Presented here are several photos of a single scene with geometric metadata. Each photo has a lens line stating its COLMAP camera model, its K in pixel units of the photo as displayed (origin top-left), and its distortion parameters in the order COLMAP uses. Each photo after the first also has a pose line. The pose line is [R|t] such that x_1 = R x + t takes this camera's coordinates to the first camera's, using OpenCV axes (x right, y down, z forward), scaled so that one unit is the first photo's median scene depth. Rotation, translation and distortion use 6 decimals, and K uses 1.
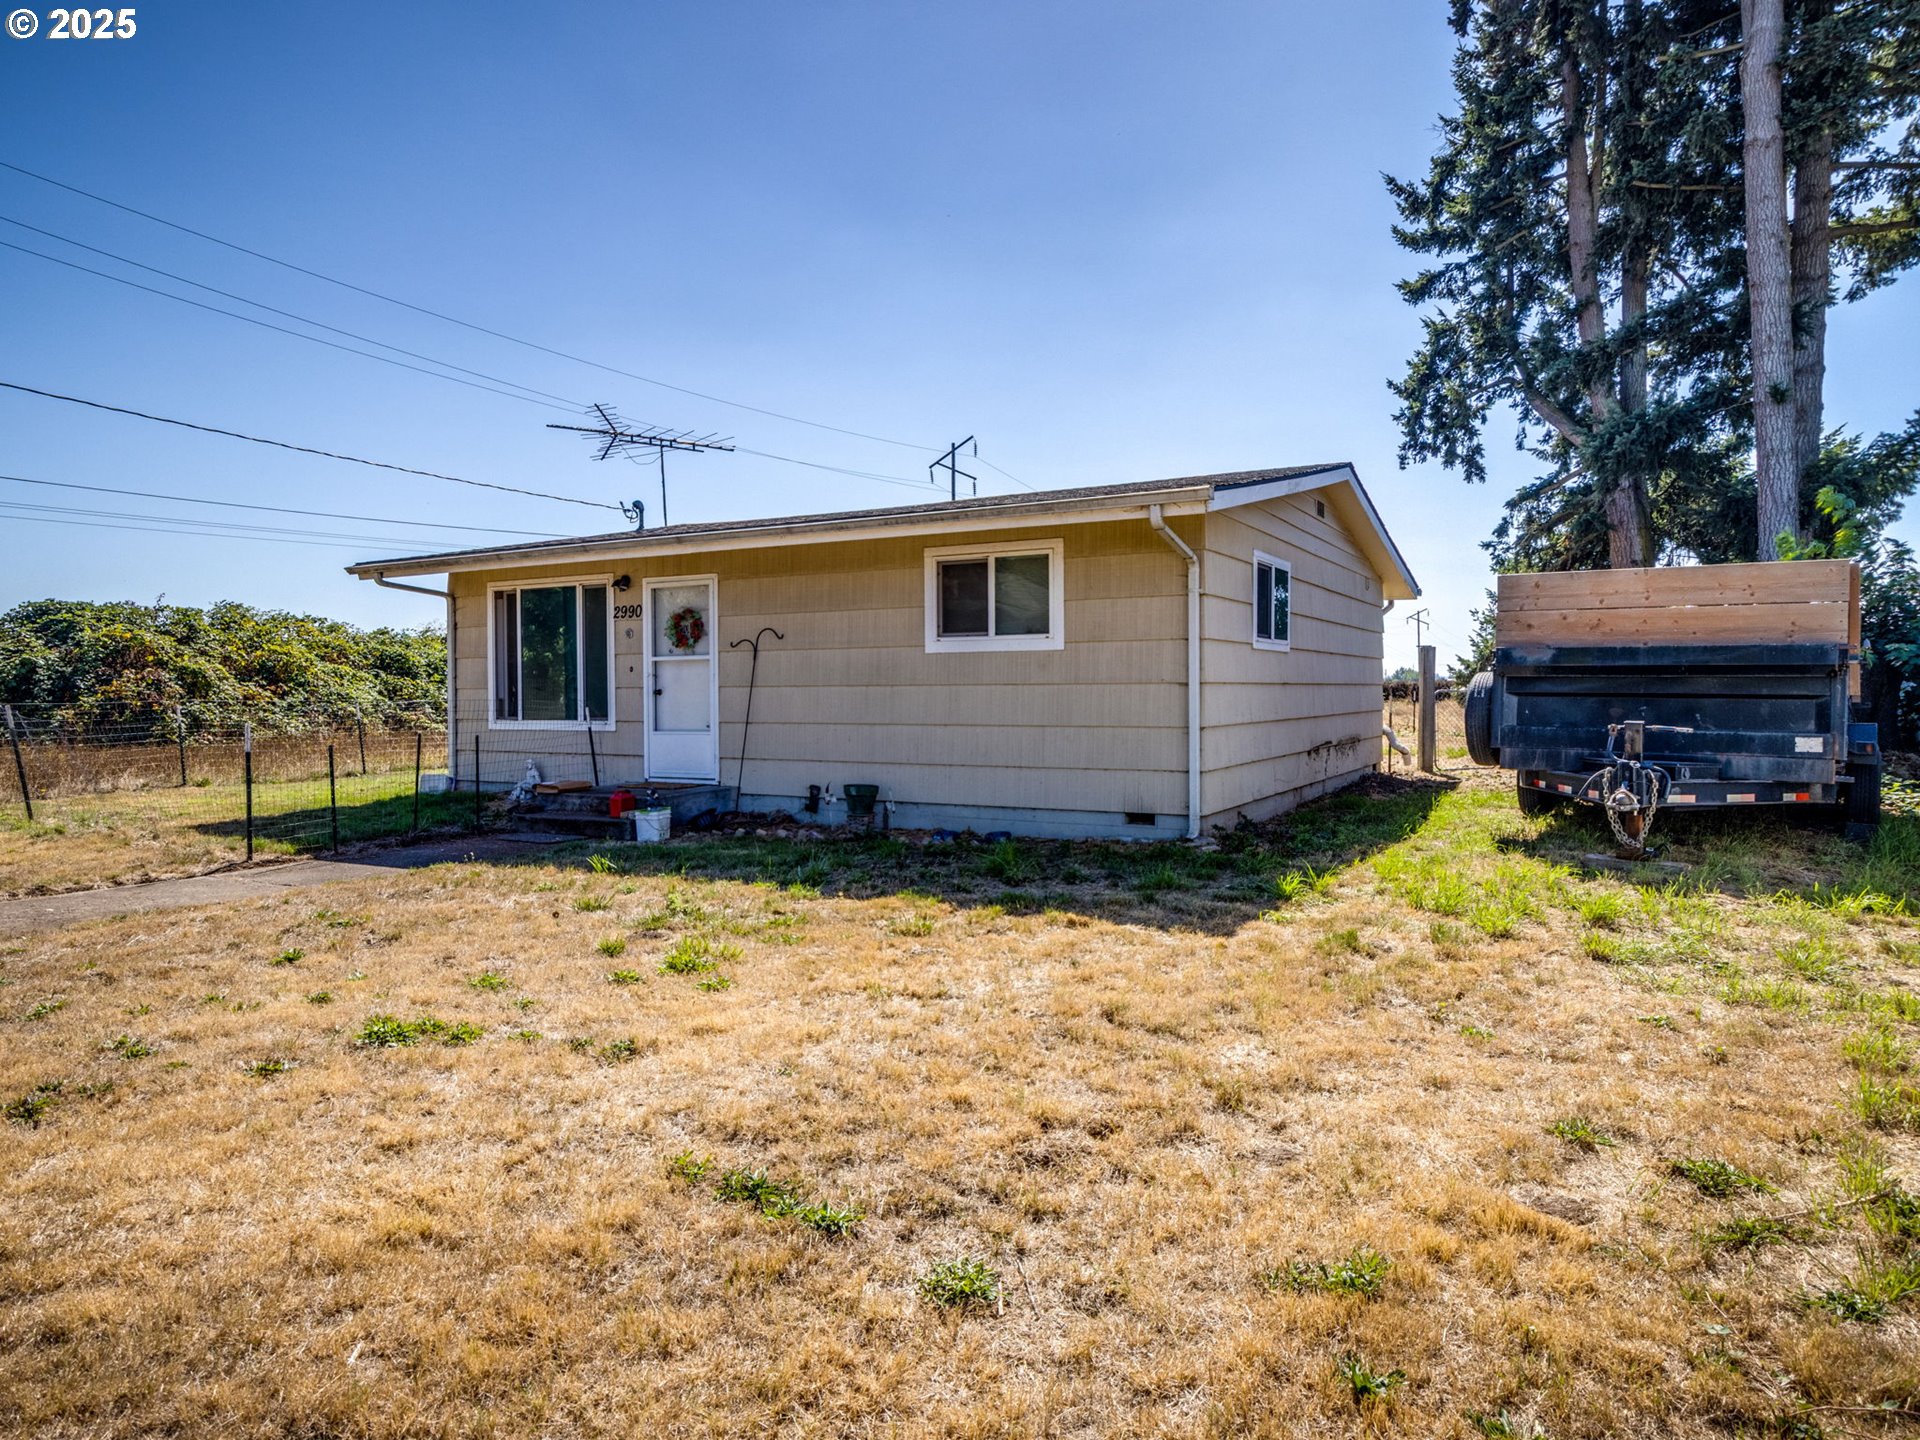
lens RADIAL K [[1212.0, 0, 990.1], [0, 1212.0, 713.3], [0, 0, 1]] dist [-0.001673, -0.002029]
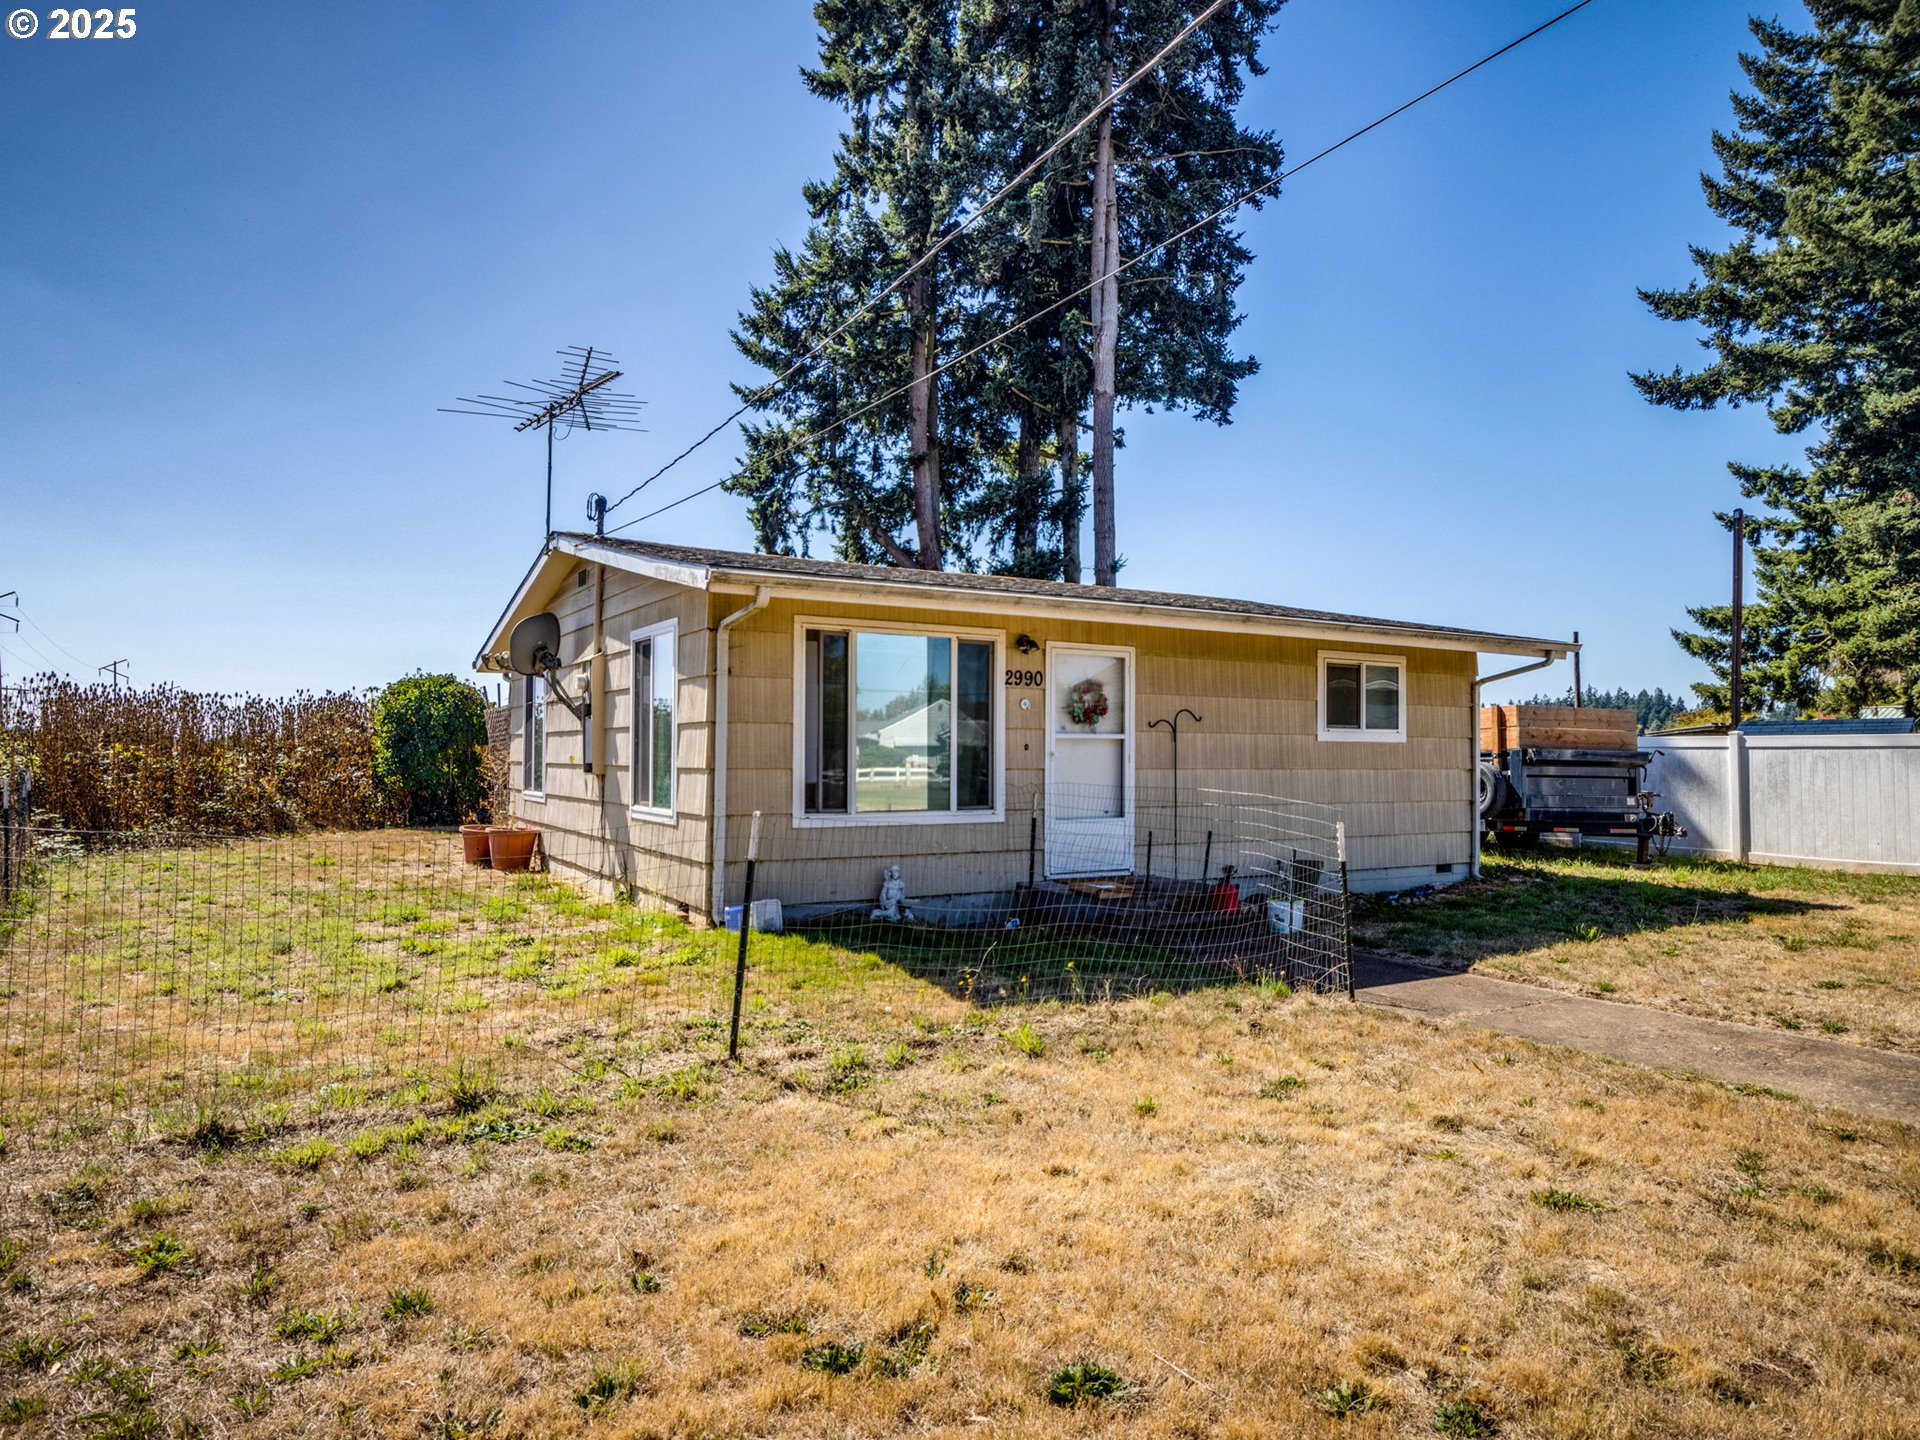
lens RADIAL K [[1212.0, 0, 990.1], [0, 1212.0, 713.3], [0, 0, 1]] dist [-0.001673, -0.002029]
pose [[0.482263, 0.039538, 0.875134, -1.088633], [0.007223, 0.998768, -0.049104, -0.019416], [-0.875997, 0.030002, 0.481383, 0.645301]]
